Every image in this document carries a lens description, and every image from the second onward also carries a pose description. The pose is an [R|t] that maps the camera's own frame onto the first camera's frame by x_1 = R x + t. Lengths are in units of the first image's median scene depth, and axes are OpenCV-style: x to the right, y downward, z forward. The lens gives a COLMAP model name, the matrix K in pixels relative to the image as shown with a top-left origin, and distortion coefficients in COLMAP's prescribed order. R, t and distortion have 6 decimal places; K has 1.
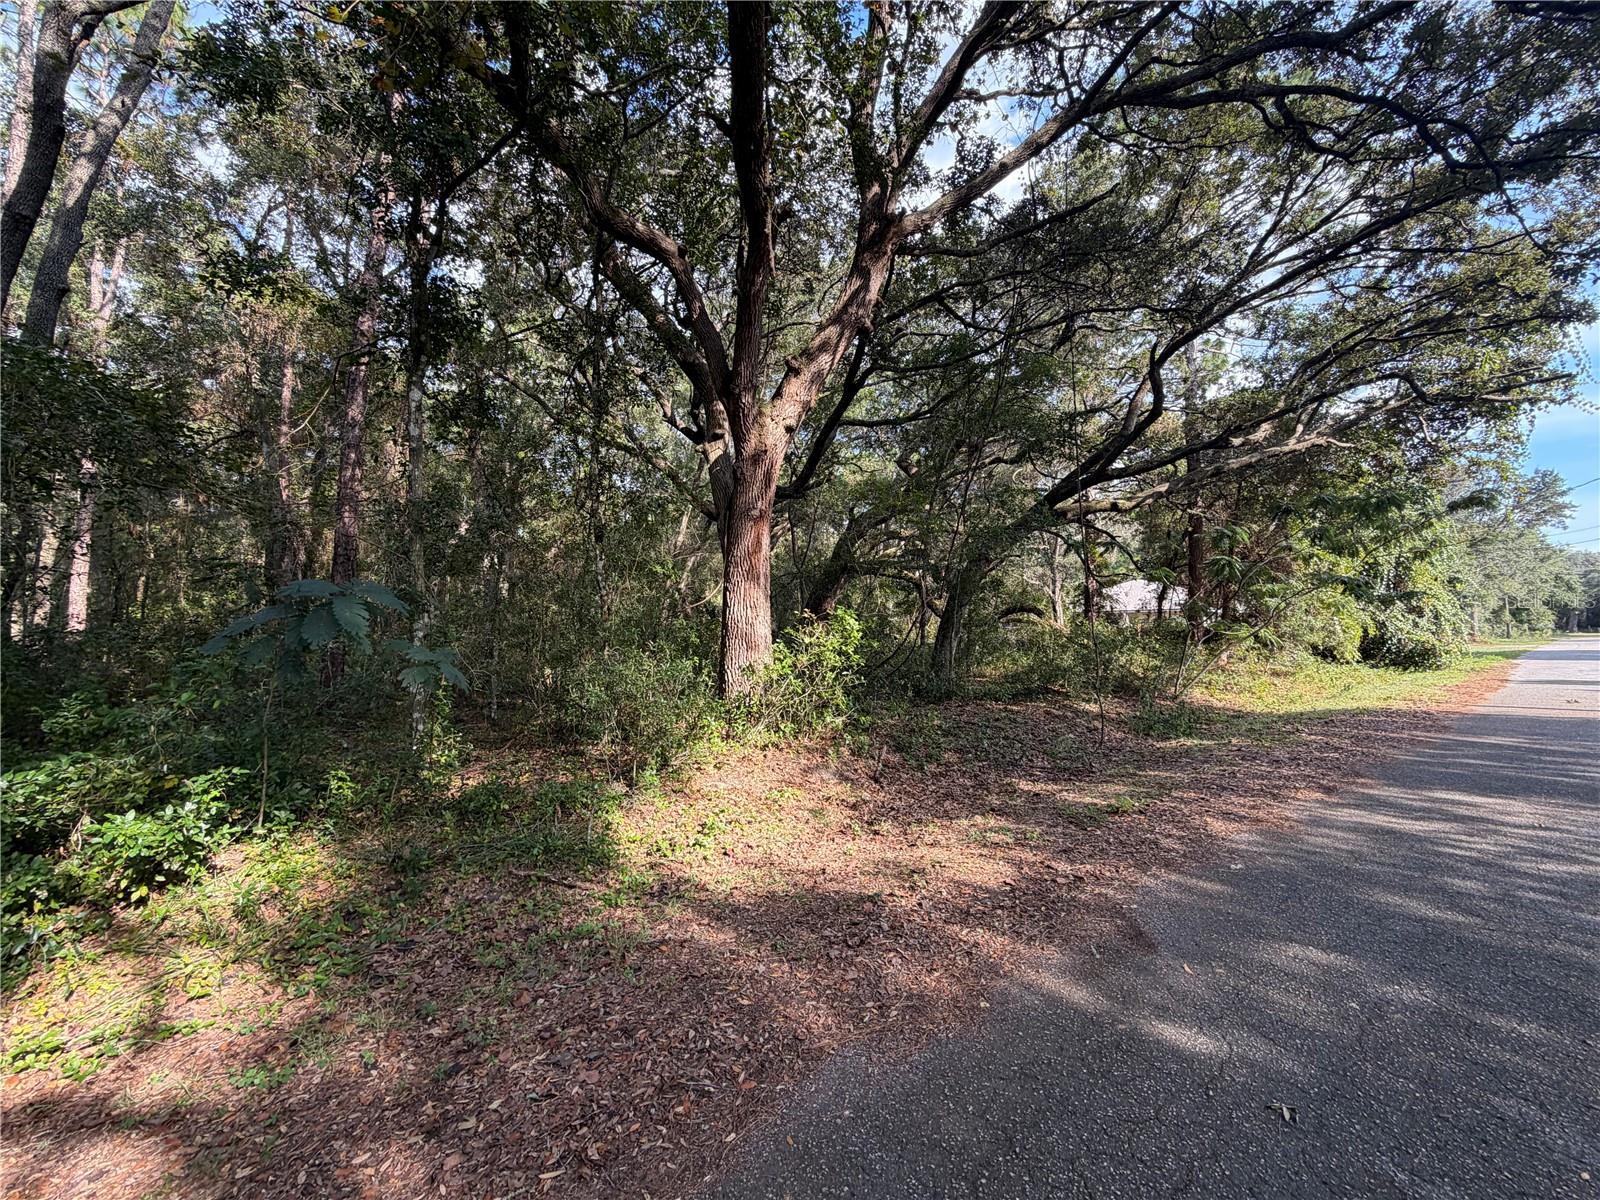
lens RADIAL K [[637.5, 0, 798.0], [0, 637.5, 598.5], [0, 0, 1]] dist [-0.000820, 0.000192]
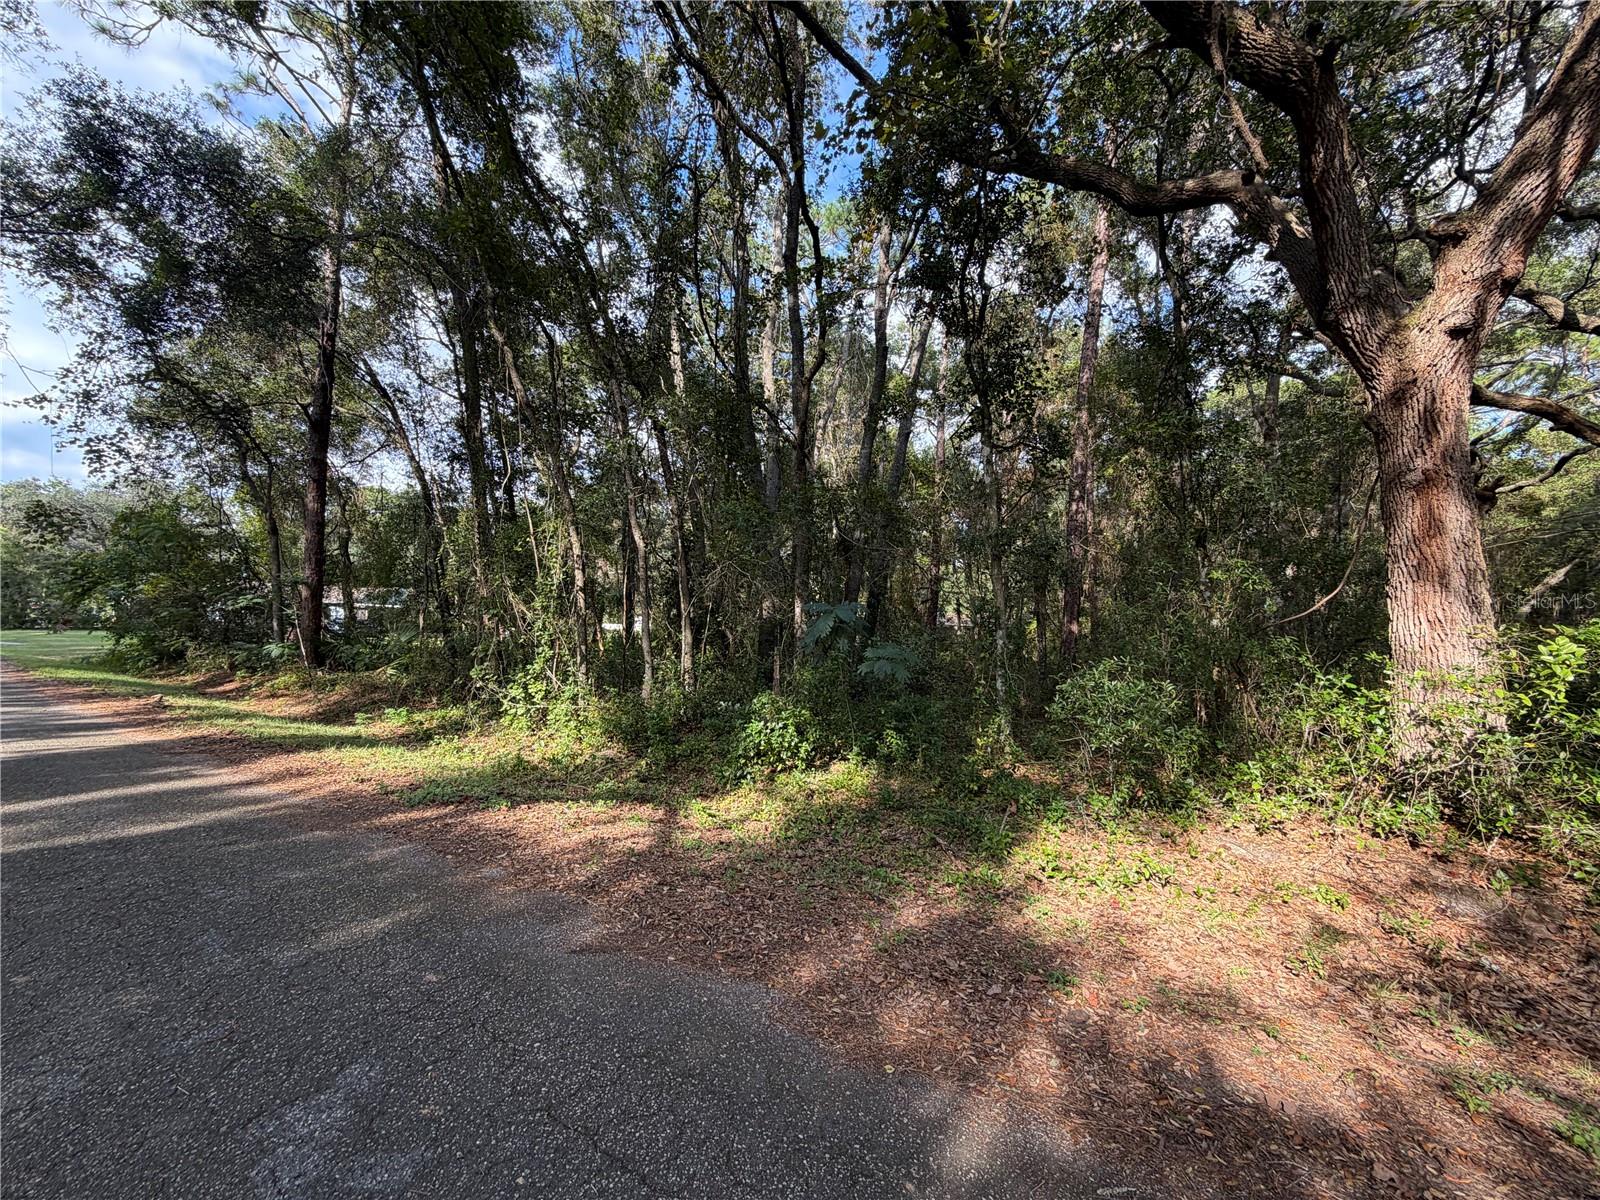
lens RADIAL K [[637.5, 0, 796.1], [0, 637.5, 598.0], [0, 0, 1]] dist [-0.000820, 0.000192]
pose [[0.301072, -0.033097, -0.953027, 0.378359], [0.008596, 0.999451, -0.031994, 0.005319], [0.953563, 0.001440, 0.301191, 0.208434]]
